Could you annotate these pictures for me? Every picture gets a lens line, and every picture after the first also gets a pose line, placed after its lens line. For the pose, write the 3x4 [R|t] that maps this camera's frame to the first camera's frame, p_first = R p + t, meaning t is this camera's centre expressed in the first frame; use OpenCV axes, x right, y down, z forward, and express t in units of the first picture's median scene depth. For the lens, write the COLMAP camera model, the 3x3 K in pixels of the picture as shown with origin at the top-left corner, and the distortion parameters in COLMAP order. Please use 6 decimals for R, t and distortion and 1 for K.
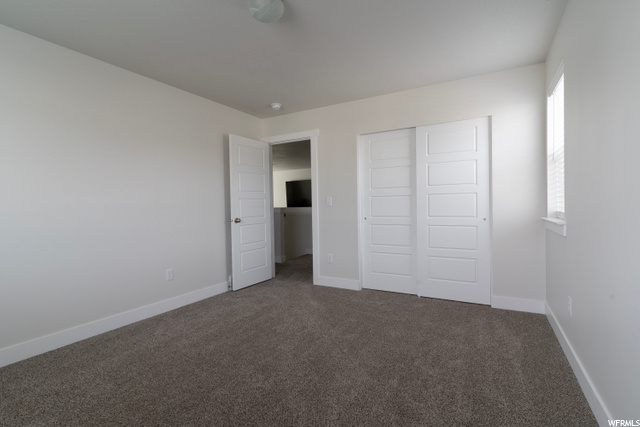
lens RADIAL K [[308.2, 0, 320.2], [0, 308.2, 212.7], [0, 0, 1]] dist [0.006274, 0.000753]
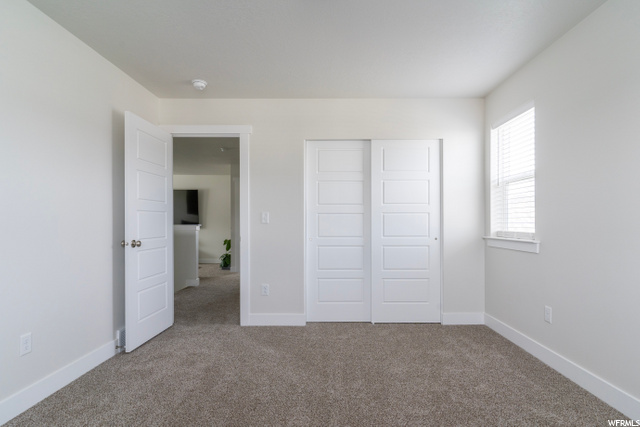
lens RADIAL K [[334.9, 0, 326.0], [0, 334.9, 225.7], [0, 0, 1]] dist [0.004023, 0.000018]
pose [[0.866878, 0.012556, 0.498362, -0.297452], [-0.000897, 0.999720, -0.023628, 0.004056], [-0.498519, 0.020035, 0.866647, 0.194633]]
